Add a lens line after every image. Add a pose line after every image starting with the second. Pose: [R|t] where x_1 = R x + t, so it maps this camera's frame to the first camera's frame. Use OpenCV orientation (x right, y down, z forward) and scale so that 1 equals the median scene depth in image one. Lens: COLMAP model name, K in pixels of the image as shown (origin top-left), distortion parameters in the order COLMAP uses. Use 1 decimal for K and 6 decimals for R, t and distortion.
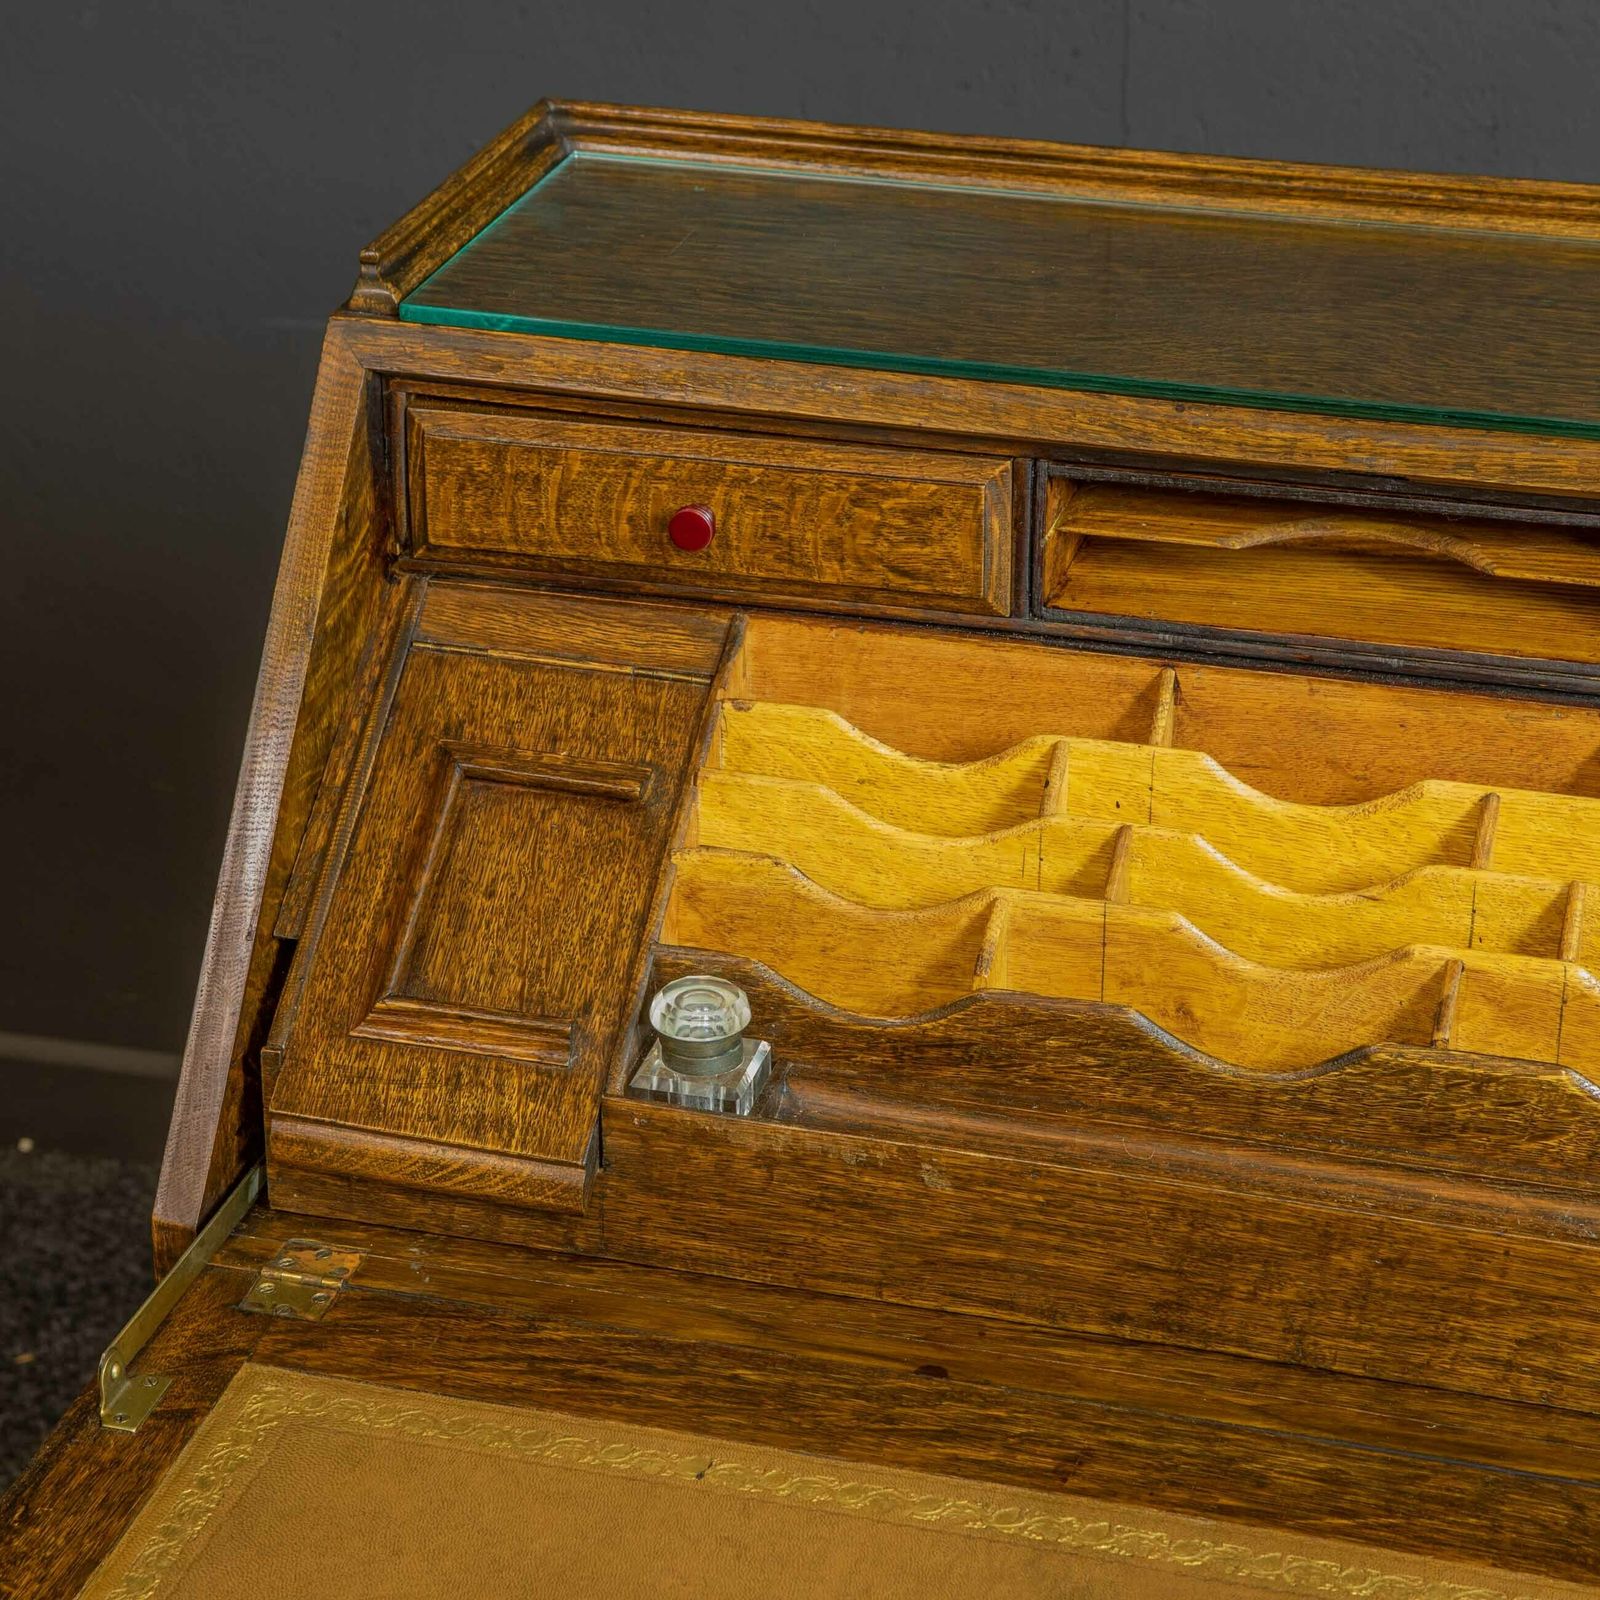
lens RADIAL K [[4242.6, 0, 800.0], [0, 4242.6, 800.0], [0, 0, 1]] dist [0.165511, -0.013547]
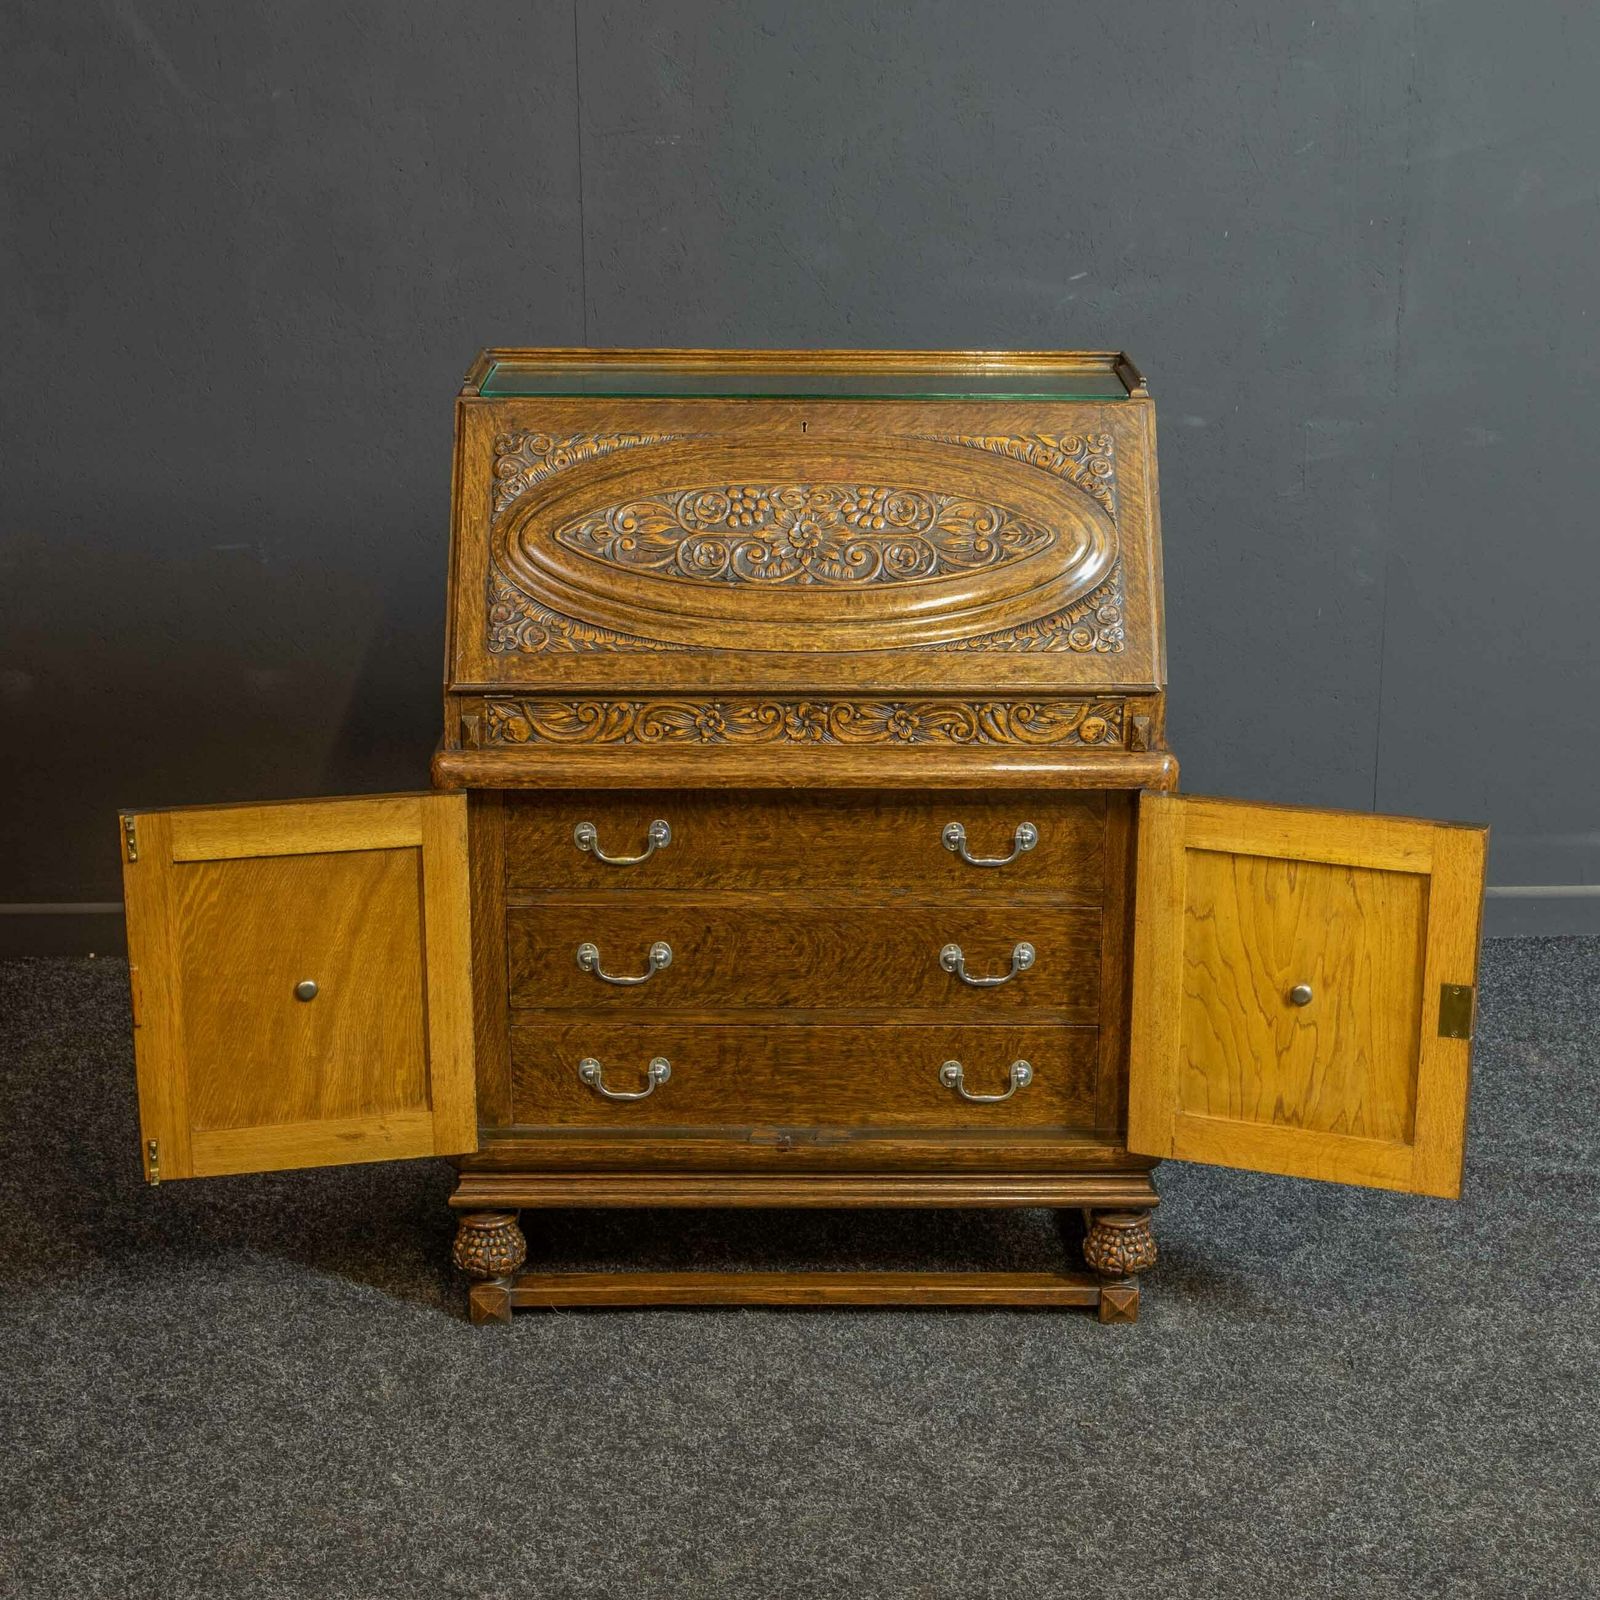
lens RADIAL K [[2851.5, 0, 800.0], [0, 2851.5, 800.0], [0, 0, 1]] dist [-0.001746, -0.097210]
pose [[0.958997, -0.079072, 0.272163, -0.463935], [0.117724, 0.984666, -0.128737, 0.467785], [-0.257810, 0.155499, 0.953601, -0.956292]]
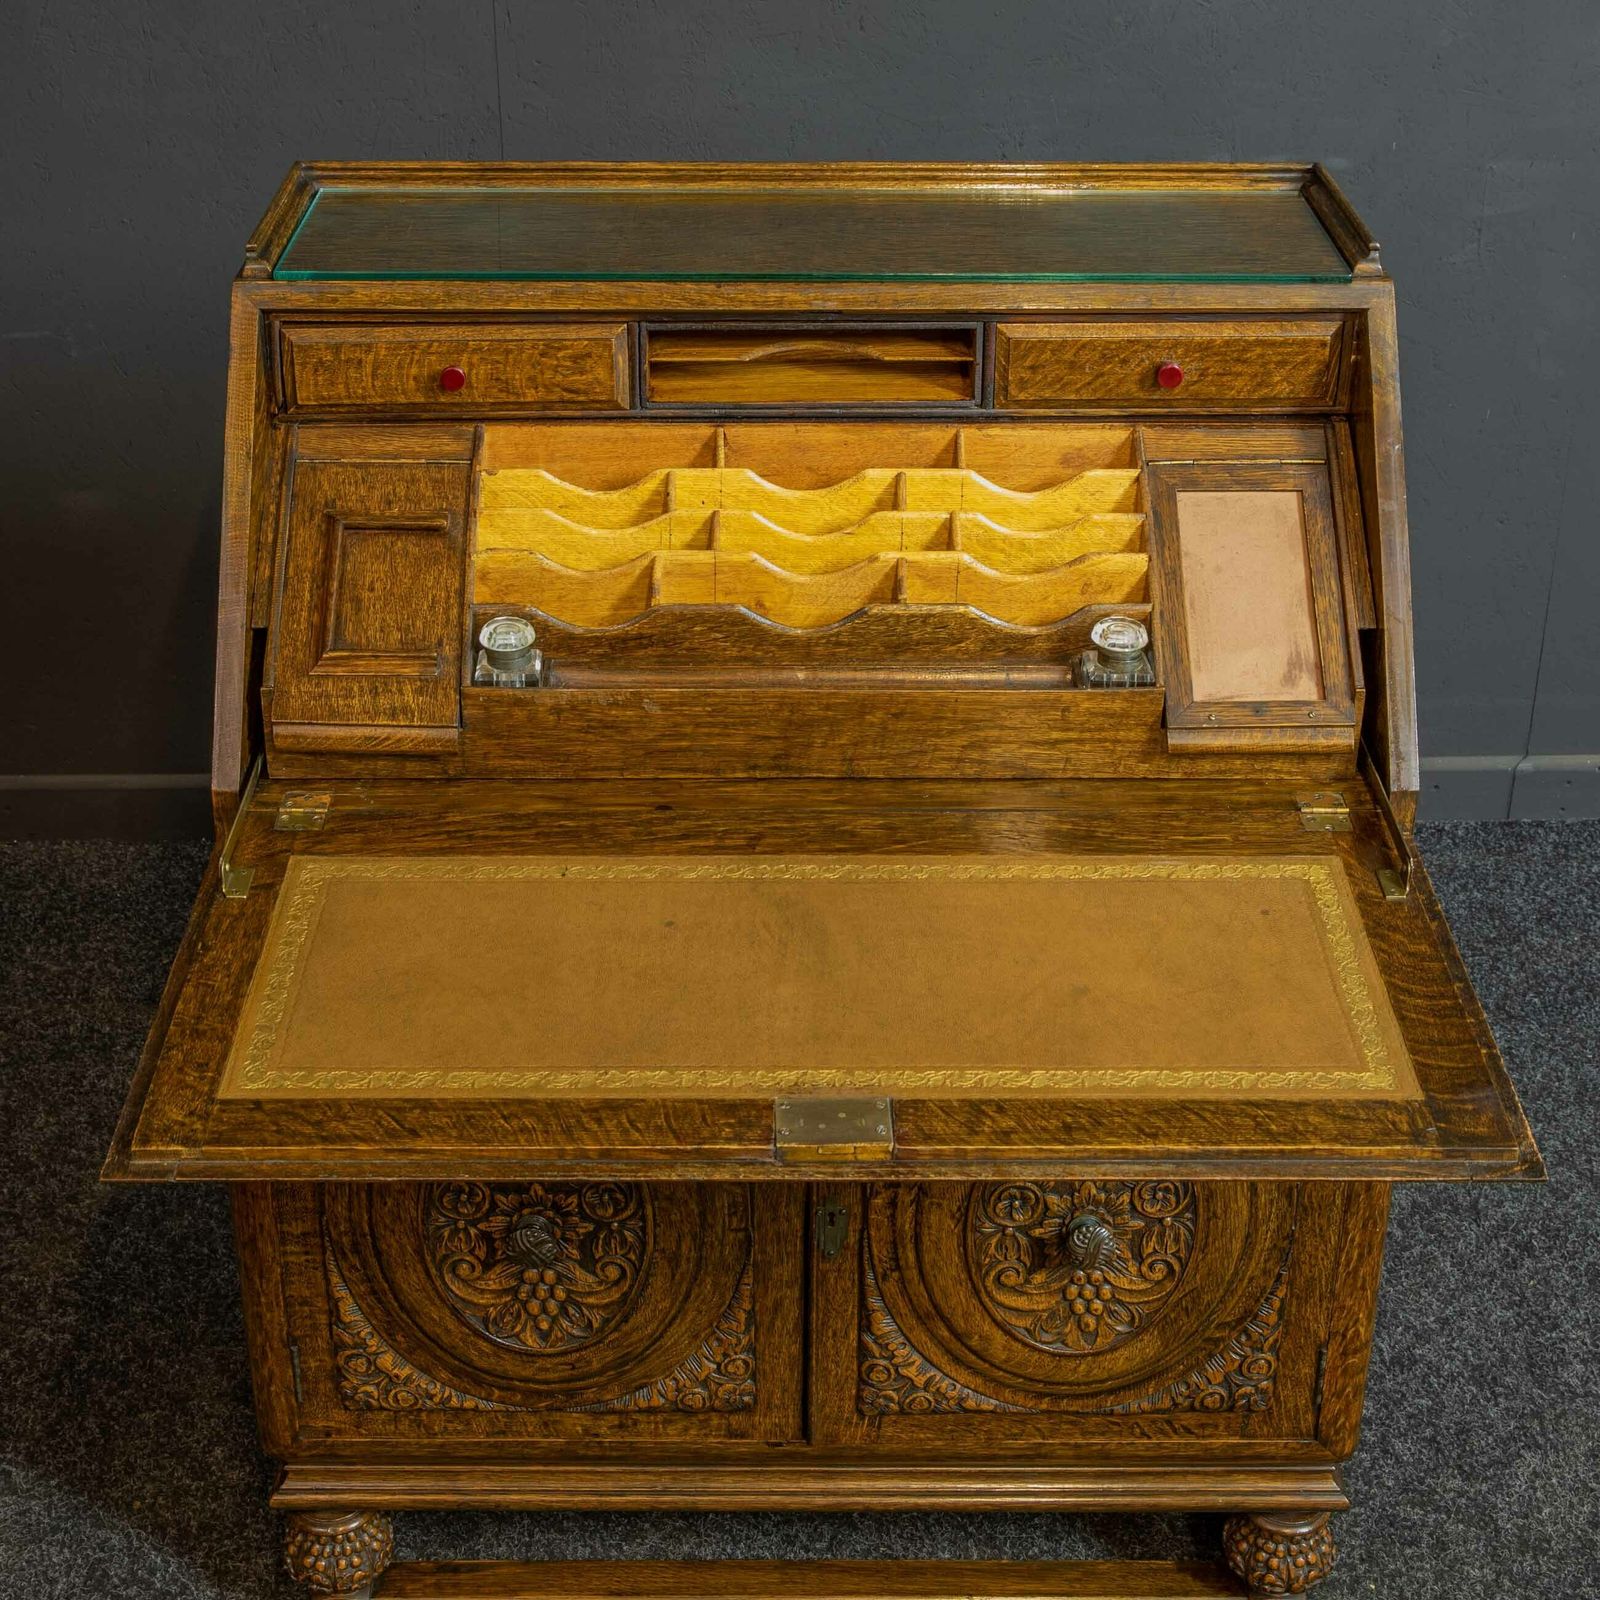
lens RADIAL K [[2477.2, 0, 750.1], [0, 2477.2, 628.0], [0, 0, 1]] dist [-0.041795, 0.080628]
pose [[0.961967, -0.120164, 0.245318, -0.180601], [0.118486, 0.992720, 0.021641, 0.035133], [-0.246132, 0.008249, 0.969201, -0.059693]]
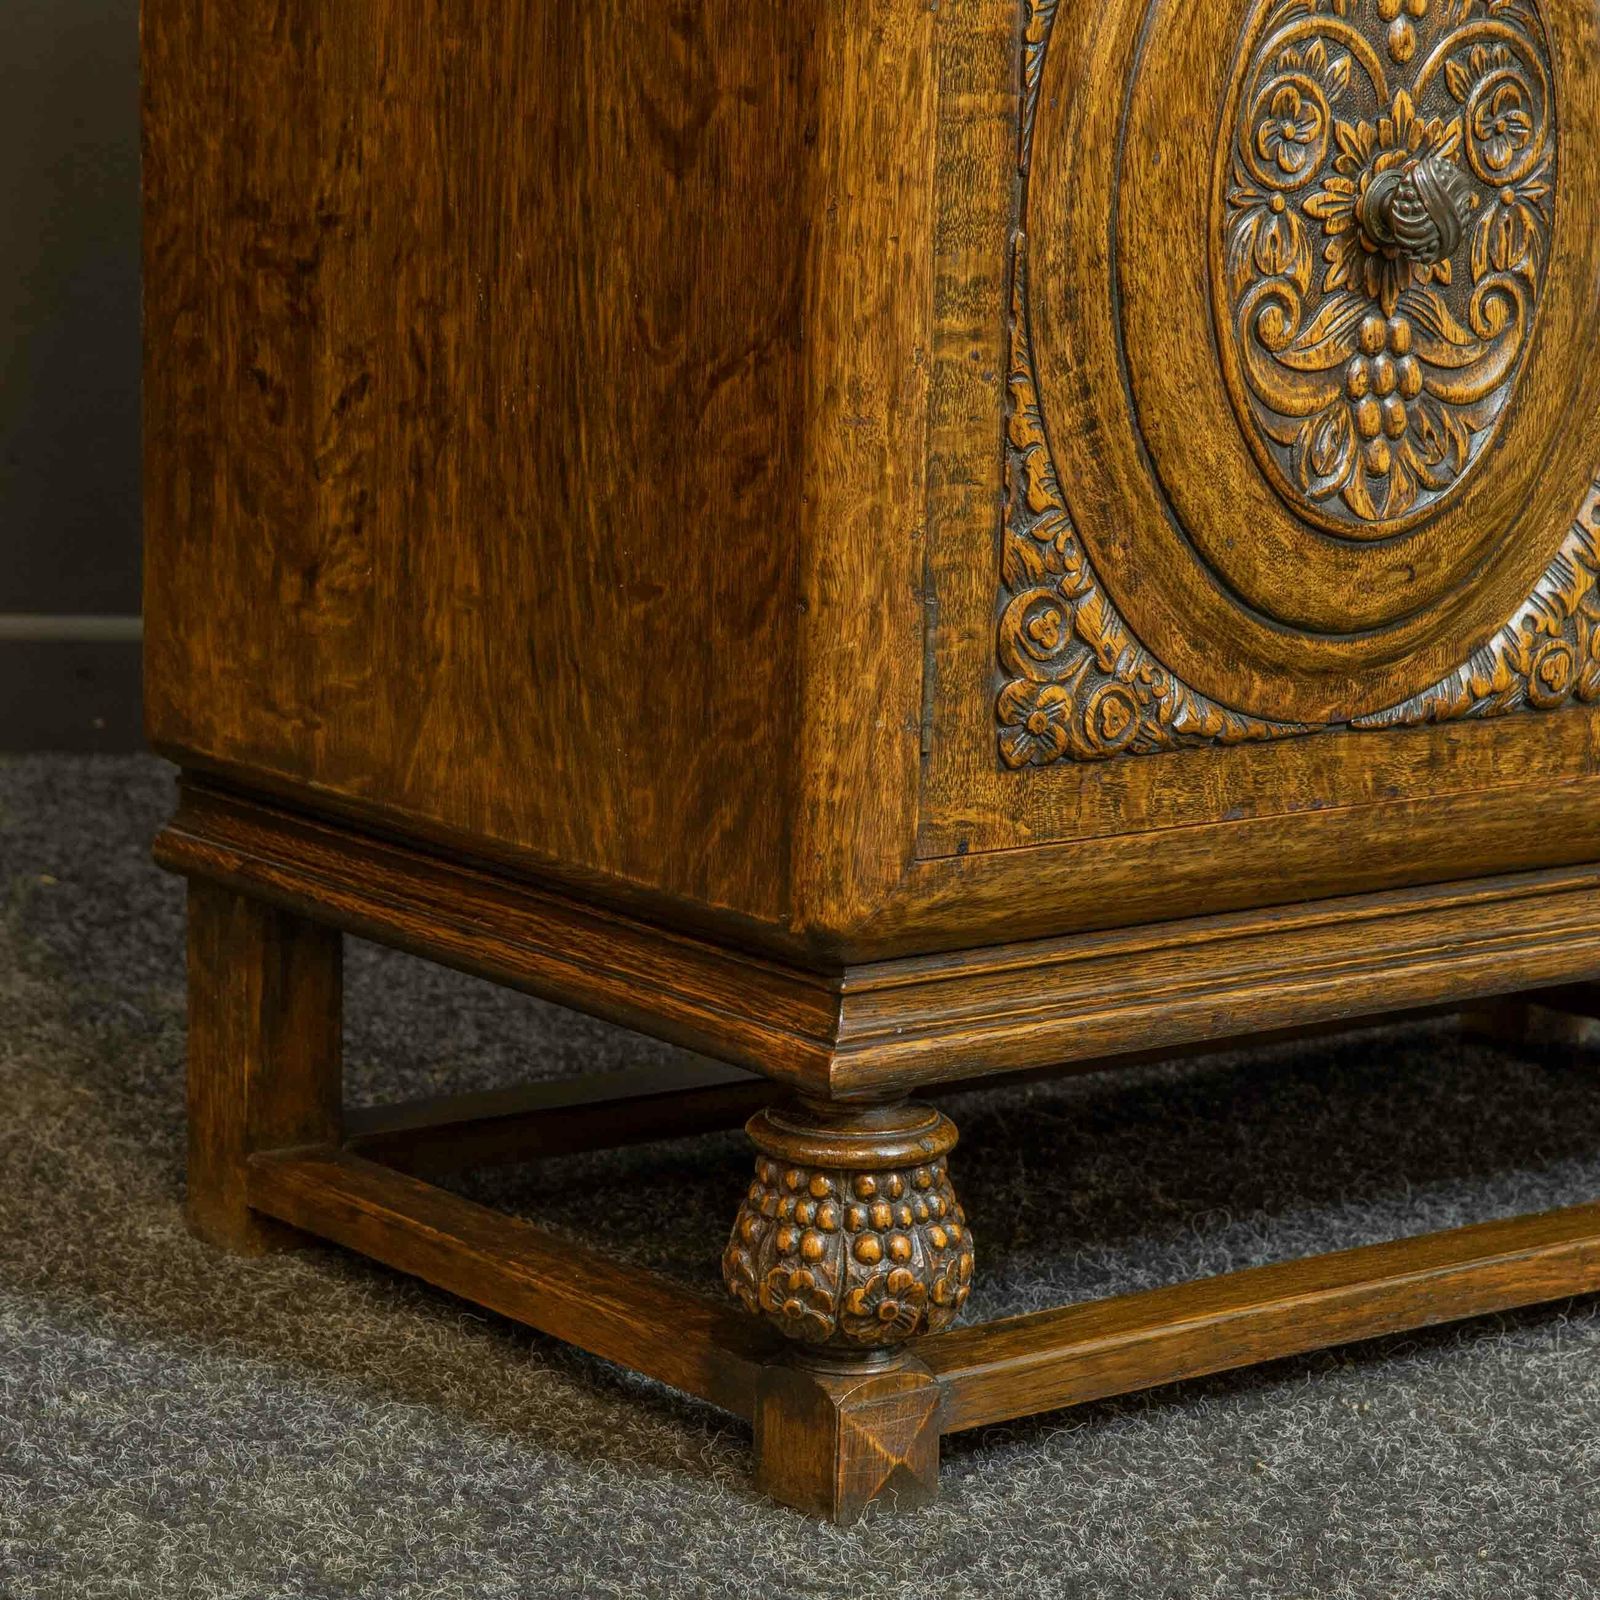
lens RADIAL K [[4814.8, 0, 699.5], [0, 4814.8, 888.7], [0, 0, 1]] dist [0.152042, 0.405556]
pose [[0.611764, -0.142148, 0.778163, -0.984832], [0.323414, 0.942693, -0.082054, 0.496675], [-0.721905, 0.301867, 0.622679, 0.529433]]
